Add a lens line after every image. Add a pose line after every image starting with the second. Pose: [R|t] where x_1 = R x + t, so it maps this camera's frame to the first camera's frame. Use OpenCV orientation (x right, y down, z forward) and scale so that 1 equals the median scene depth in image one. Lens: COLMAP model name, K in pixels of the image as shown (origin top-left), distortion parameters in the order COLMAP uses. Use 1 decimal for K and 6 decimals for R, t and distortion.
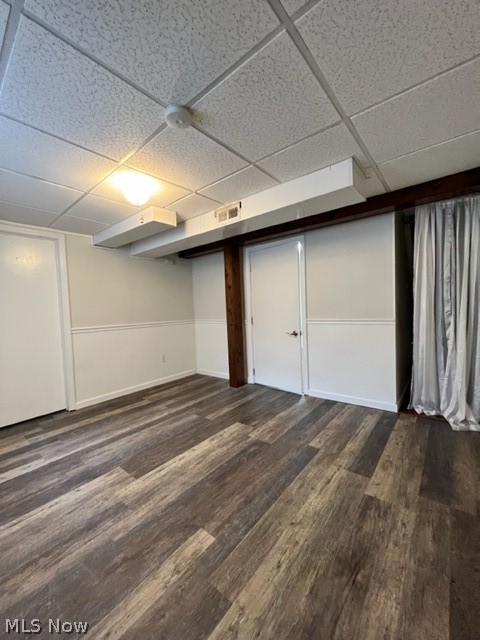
lens RADIAL K [[257.6, 0, 241.2], [0, 257.6, 318.7], [0, 0, 1]] dist [-0.002732, 0.000463]
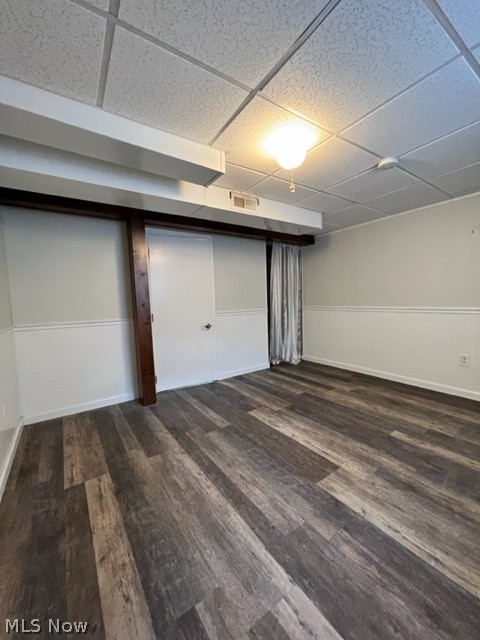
lens RADIAL K [[257.6, 0, 241.2], [0, 257.6, 318.7], [0, 0, 1]] dist [-0.002732, 0.000463]
pose [[0.274416, -0.042524, 0.960670, -1.186580], [0.063992, 0.997615, 0.025881, 0.012783], [-0.959479, 0.054373, 0.276483, 0.885936]]
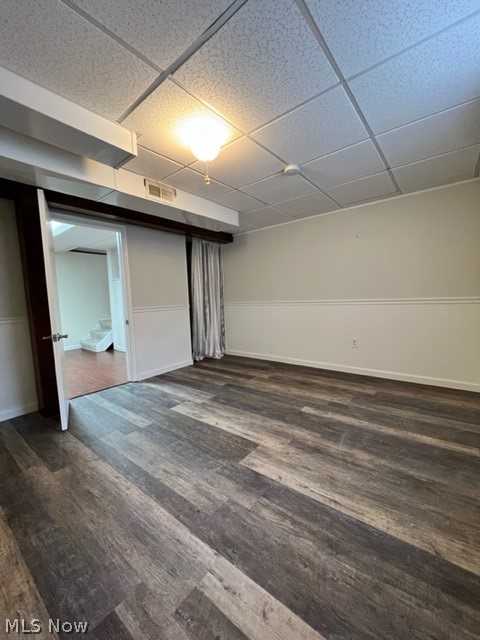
lens RADIAL K [[257.6, 0, 241.2], [0, 257.6, 318.7], [0, 0, 1]] dist [-0.002732, 0.000463]
pose [[-0.017136, -0.044888, 0.998845, -1.197845], [0.083621, 0.995428, 0.046169, 0.048590], [-0.996350, 0.084315, -0.013304, 0.875025]]
